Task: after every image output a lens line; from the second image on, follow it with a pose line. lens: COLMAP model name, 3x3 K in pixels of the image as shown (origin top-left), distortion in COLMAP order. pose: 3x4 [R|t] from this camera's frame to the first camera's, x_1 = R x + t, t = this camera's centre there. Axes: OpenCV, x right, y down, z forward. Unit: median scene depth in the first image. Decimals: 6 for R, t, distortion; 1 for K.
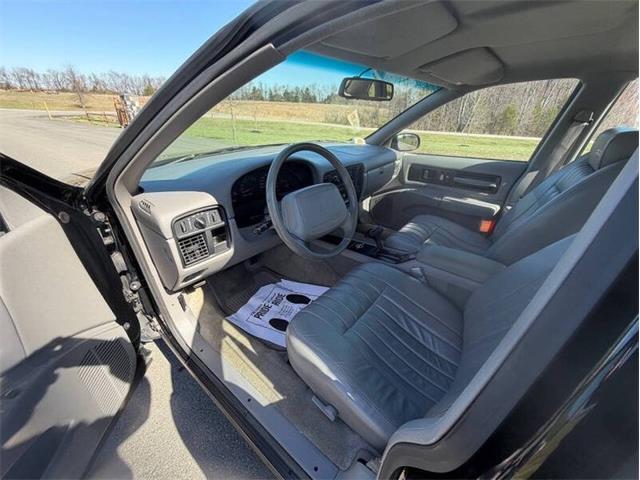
lens RADIAL K [[254.7, 0, 321.9], [0, 254.7, 241.1], [0, 0, 1]] dist [-0.001928, -0.000040]
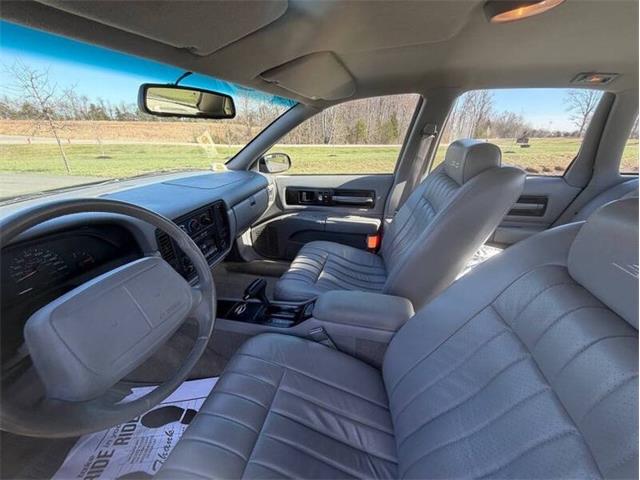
lens RADIAL K [[248.1, 0, 322.5], [0, 248.1, 239.1], [0, 0, 1]] dist [0.004385, -0.000507]
pose [[0.900655, -0.204589, 0.383359, 0.114707], [0.223879, 0.974599, -0.005858, -0.111348], [-0.372423, 0.091103, 0.923581, 0.203195]]
